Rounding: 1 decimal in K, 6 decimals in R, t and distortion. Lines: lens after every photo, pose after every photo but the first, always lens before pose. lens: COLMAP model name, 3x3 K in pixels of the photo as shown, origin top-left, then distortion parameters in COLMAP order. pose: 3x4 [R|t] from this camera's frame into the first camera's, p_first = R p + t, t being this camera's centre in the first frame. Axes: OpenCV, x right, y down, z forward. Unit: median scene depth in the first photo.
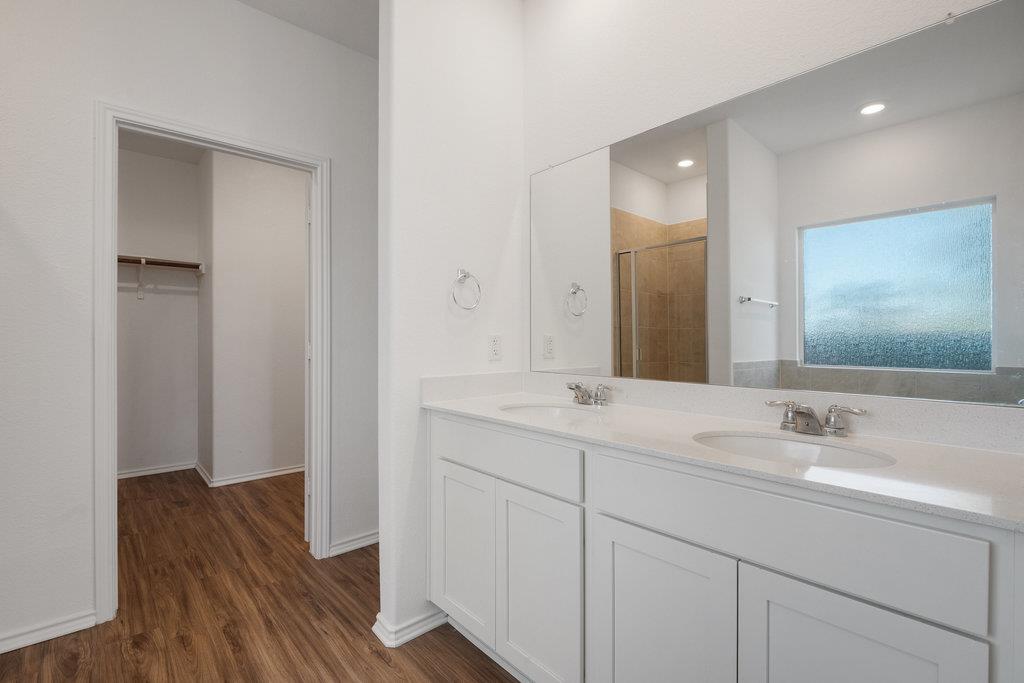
lens RADIAL K [[467.0, 0, 511.4], [0, 467.0, 341.2], [0, 0, 1]] dist [-0.001505, -0.003095]
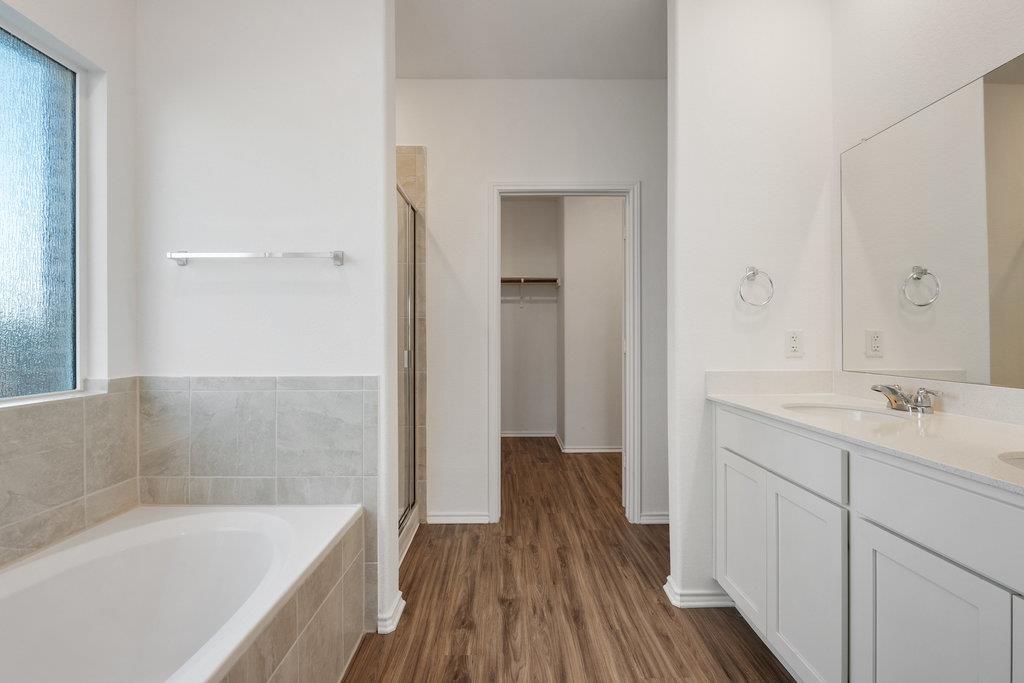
lens RADIAL K [[467.0, 0, 512.0], [0, 467.0, 338.9], [0, 0, 1]] dist [-0.001505, -0.003095]
pose [[0.754440, -0.000510, -0.656369, 0.165692], [0.000474, 1.000000, -0.000232, 0.003118], [0.656369, -0.000136, 0.754440, -0.108036]]
